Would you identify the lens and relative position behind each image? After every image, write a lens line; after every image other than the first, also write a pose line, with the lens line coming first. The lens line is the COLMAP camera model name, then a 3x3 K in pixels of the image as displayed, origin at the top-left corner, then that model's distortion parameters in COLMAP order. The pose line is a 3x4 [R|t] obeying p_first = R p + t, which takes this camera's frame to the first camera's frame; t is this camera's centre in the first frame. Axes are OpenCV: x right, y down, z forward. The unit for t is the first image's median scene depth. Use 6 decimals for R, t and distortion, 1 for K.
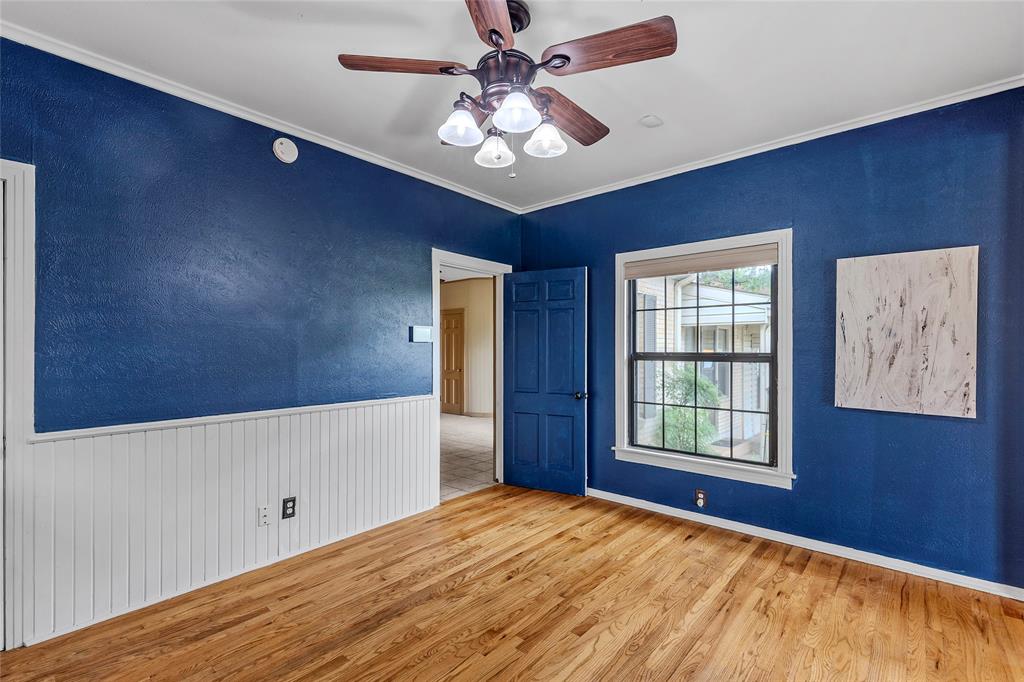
lens RADIAL K [[463.4, 0, 505.7], [0, 463.4, 353.7], [0, 0, 1]] dist [0.003859, -0.000334]
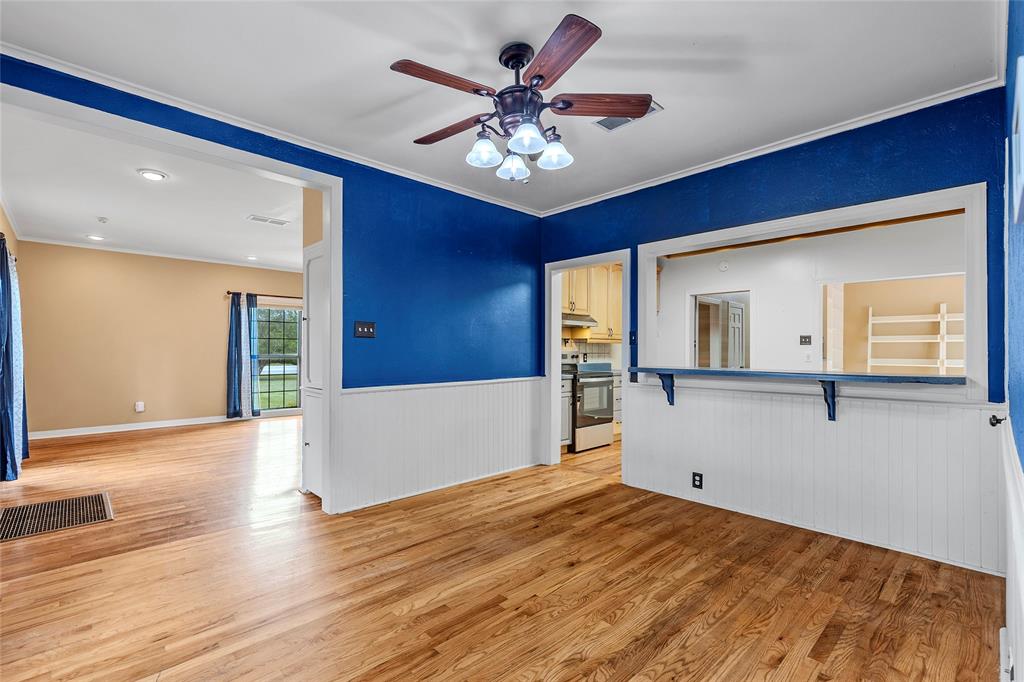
lens RADIAL K [[463.0, 0, 508.8], [0, 463.0, 347.3], [0, 0, 1]] dist [0.007172, -0.000046]
pose [[-0.996442, -0.001101, 0.084274, -0.051559], [-0.001177, 0.999999, -0.000853, 0.021922], [-0.084273, -0.000950, -0.996442, 1.476976]]
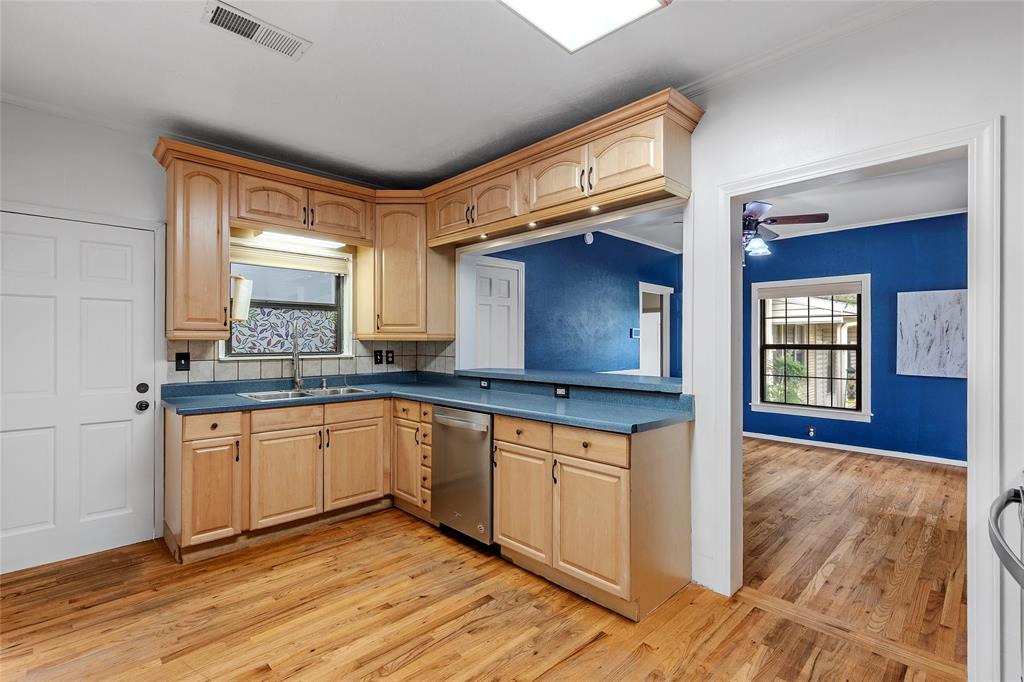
lens RADIAL K [[463.6, 0, 512.0], [0, 463.6, 341.0], [0, 0, 1]] dist [0.005201, -0.000001]
pose [[0.997056, 0.001309, -0.076661, -0.647473], [-0.002060, 0.999951, -0.009718, 0.005311], [0.076645, 0.009847, 0.997010, -0.925776]]
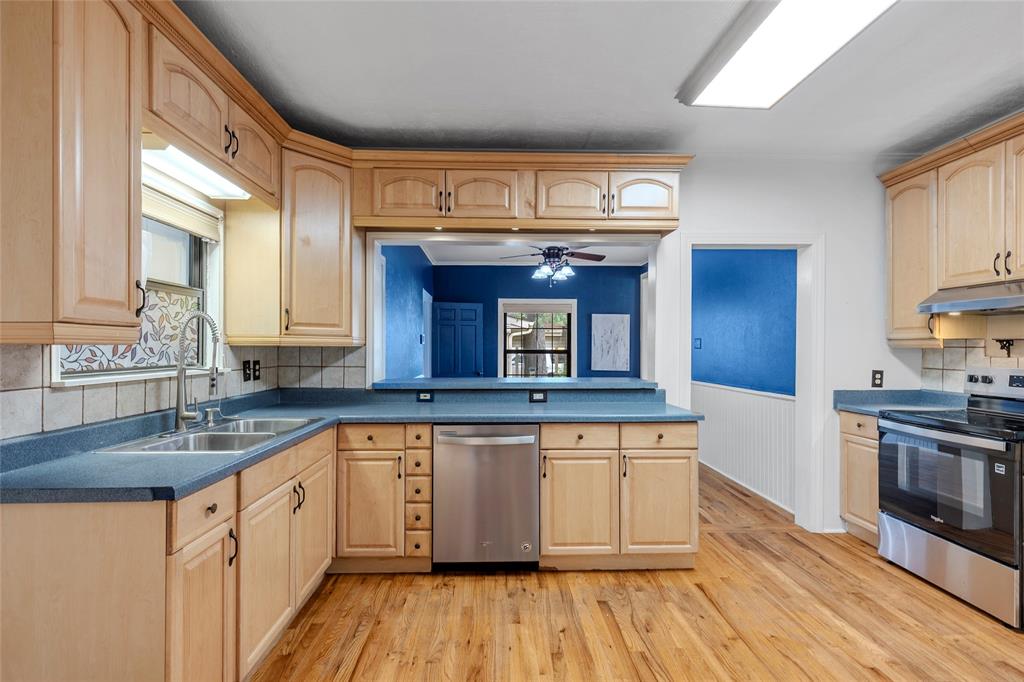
lens RADIAL K [[463.0, 0, 508.8], [0, 463.0, 347.3], [0, 0, 1]] dist [0.007172, -0.000046]
pose [[0.735553, 0.002461, 0.677463, -1.421665], [0.003386, 0.999968, -0.007309, 0.002282], [-0.677459, 0.007670, 0.735521, -0.609972]]
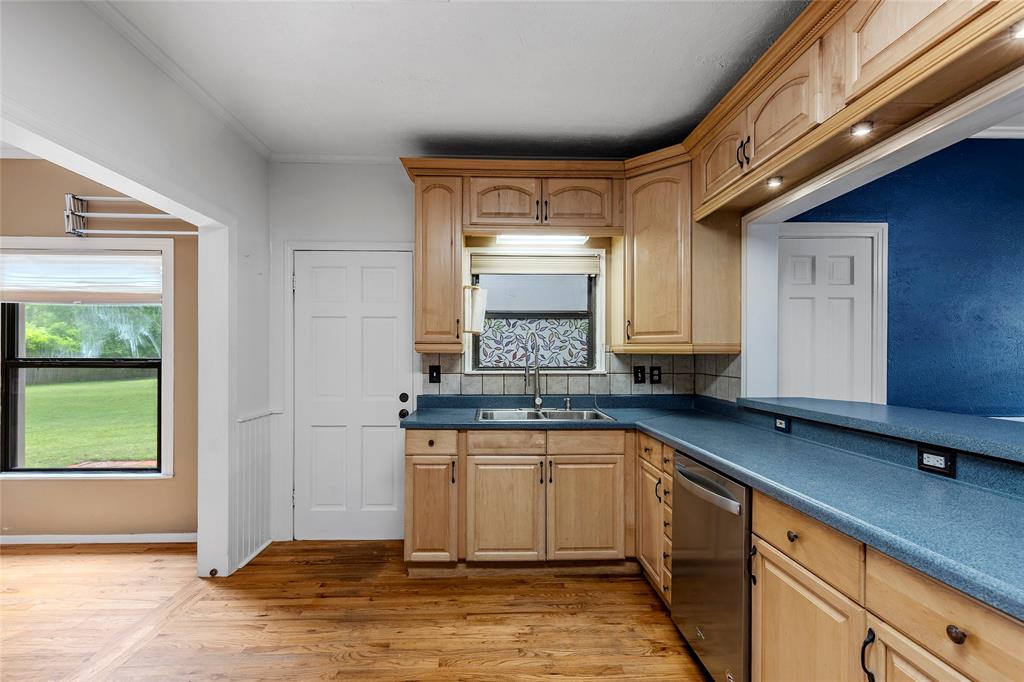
lens RADIAL K [[463.4, 0, 505.7], [0, 463.4, 353.7], [0, 0, 1]] dist [0.003859, -0.000334]
pose [[0.685244, 0.002702, -0.728308, -0.566217], [-0.009021, 0.999948, -0.004778, -0.000677], [0.728257, 0.009844, 0.685233, -0.546550]]
